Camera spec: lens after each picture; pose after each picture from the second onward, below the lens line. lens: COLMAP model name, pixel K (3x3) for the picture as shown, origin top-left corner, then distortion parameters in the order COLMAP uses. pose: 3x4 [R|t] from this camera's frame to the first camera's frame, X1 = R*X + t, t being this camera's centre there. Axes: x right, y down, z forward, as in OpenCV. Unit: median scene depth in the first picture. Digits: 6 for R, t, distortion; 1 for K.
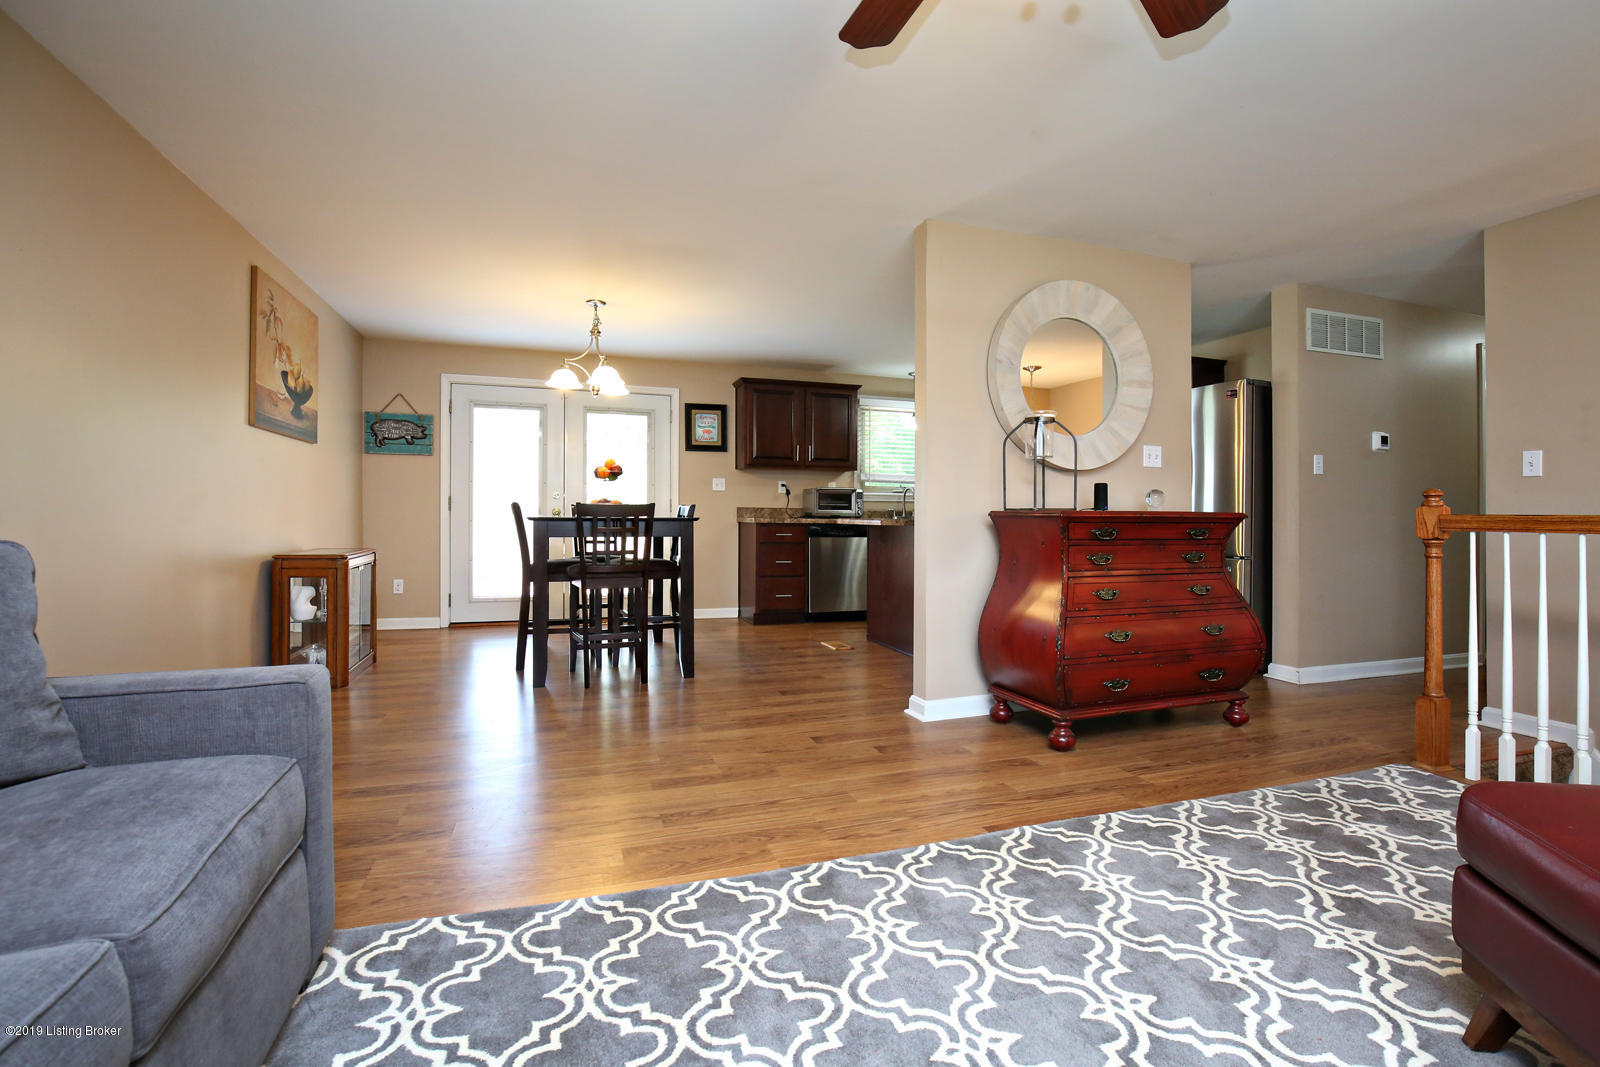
lens RADIAL K [[728.1, 0, 801.1], [0, 728.1, 520.2], [0, 0, 1]] dist [-0.001791, -0.000655]
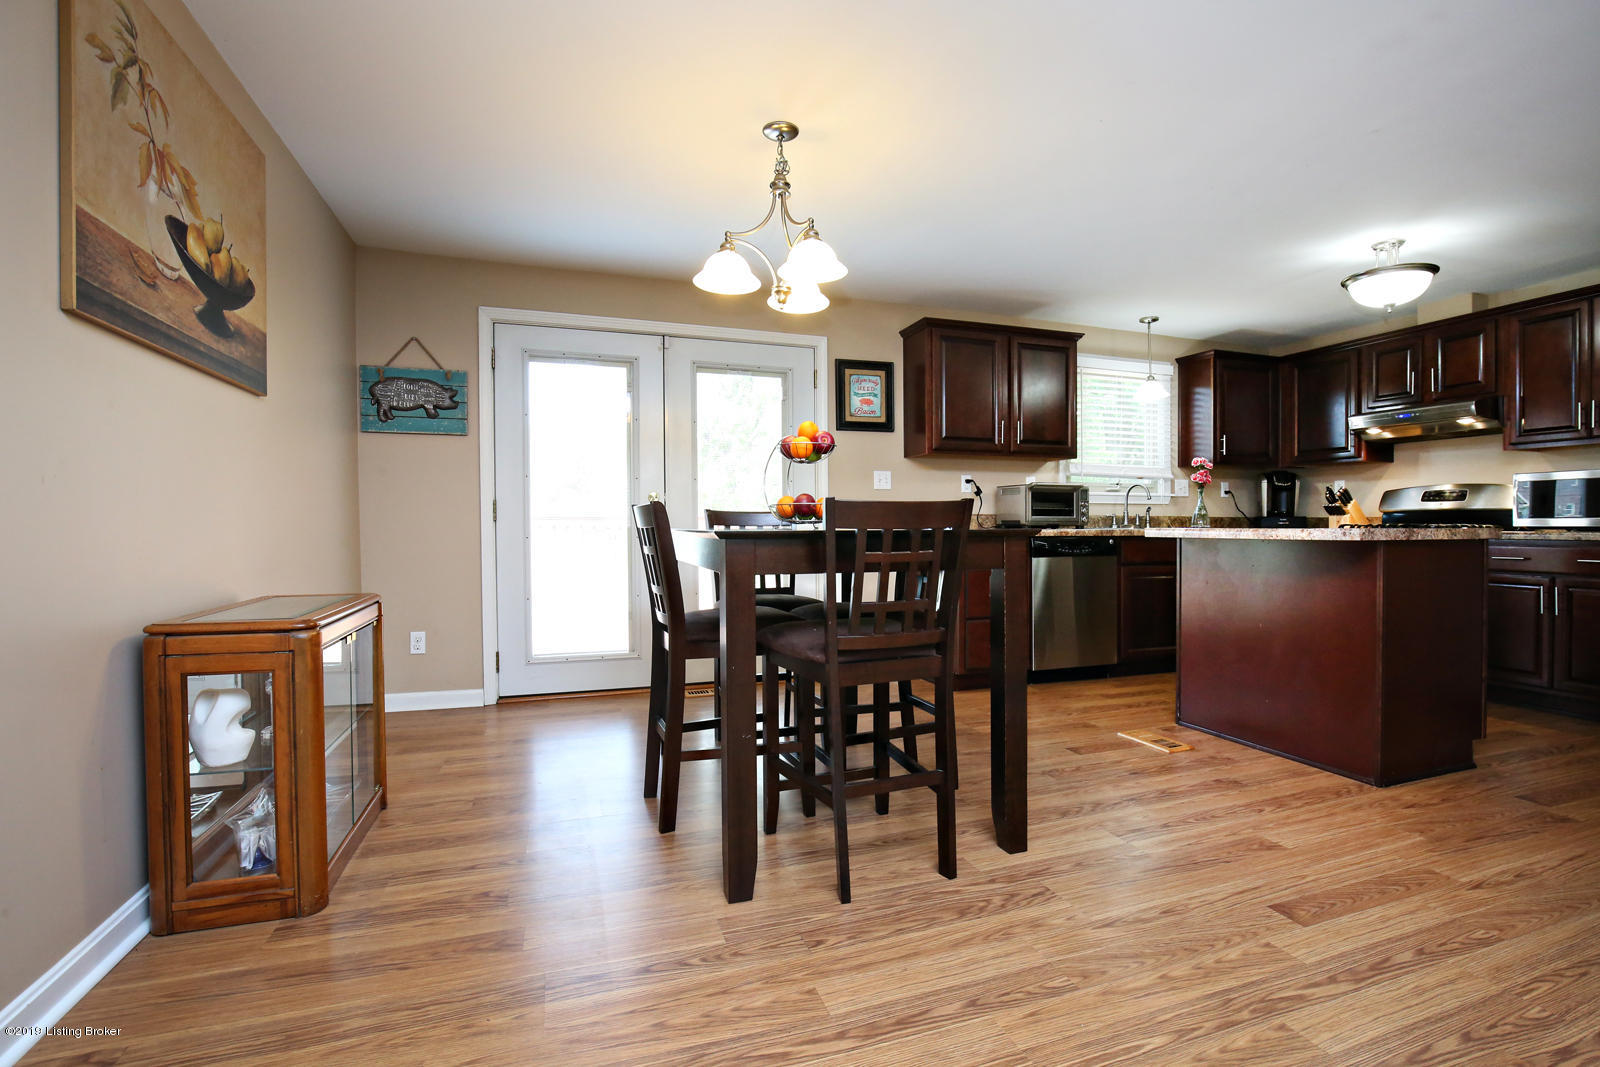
lens RADIAL K [[728.1, 0, 804.7], [0, 728.1, 538.3], [0, 0, 1]] dist [-0.001791, -0.000655]
pose [[0.999967, -0.008034, -0.001319, -0.213040], [0.008051, 0.999882, 0.013091, -0.004418], [0.001214, -0.013101, 0.999913, 0.365205]]
